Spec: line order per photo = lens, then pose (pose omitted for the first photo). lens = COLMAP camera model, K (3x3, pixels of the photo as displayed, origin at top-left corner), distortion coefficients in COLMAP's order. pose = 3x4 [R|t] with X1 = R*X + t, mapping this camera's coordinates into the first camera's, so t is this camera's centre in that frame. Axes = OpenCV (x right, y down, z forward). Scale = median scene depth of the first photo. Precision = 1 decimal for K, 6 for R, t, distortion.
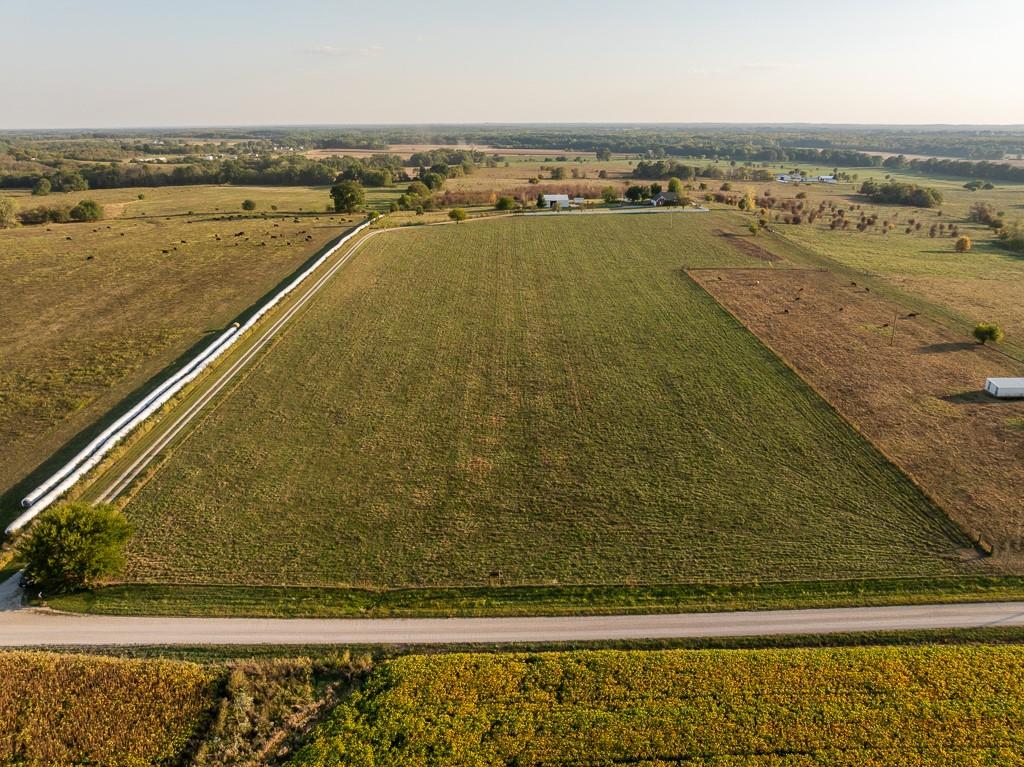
lens RADIAL K [[707.9, 0, 516.2], [0, 707.9, 382.9], [0, 0, 1]] dist [-0.037122, 0.003546]
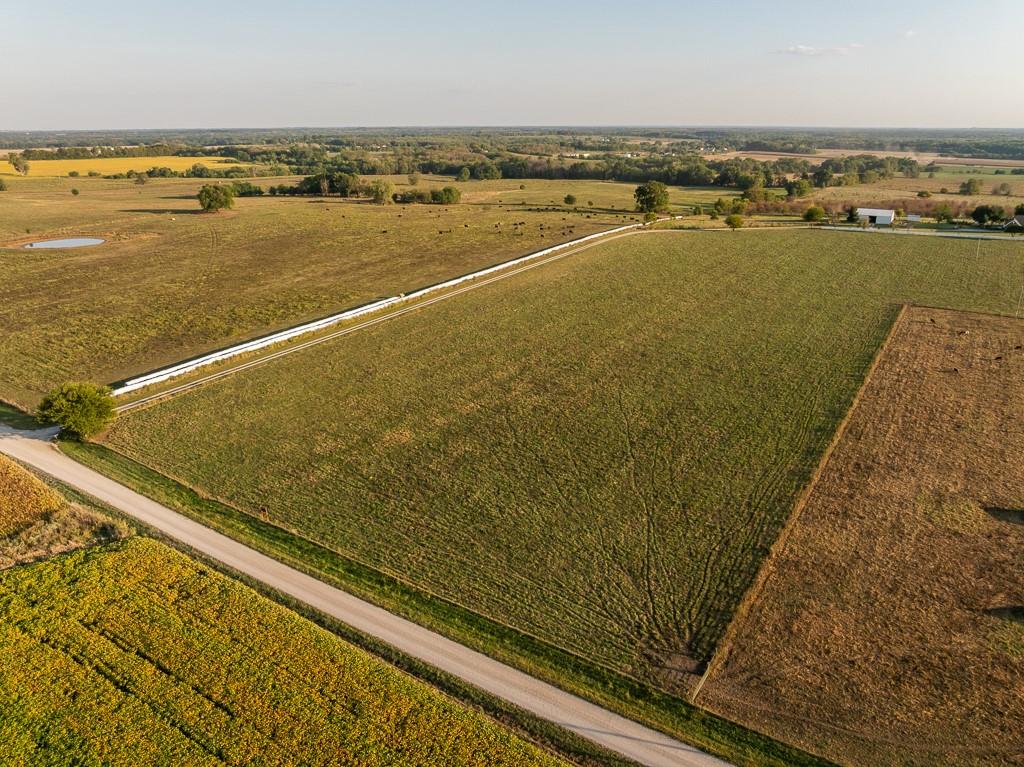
lens RADIAL K [[707.9, 0, 516.2], [0, 707.9, 382.9], [0, 0, 1]] dist [-0.037122, 0.003546]
pose [[0.832144, 0.190192, -0.520926, 0.529976], [-0.191020, 0.980169, 0.052721, -0.047718], [0.520623, 0.055636, 0.851972, 0.120198]]
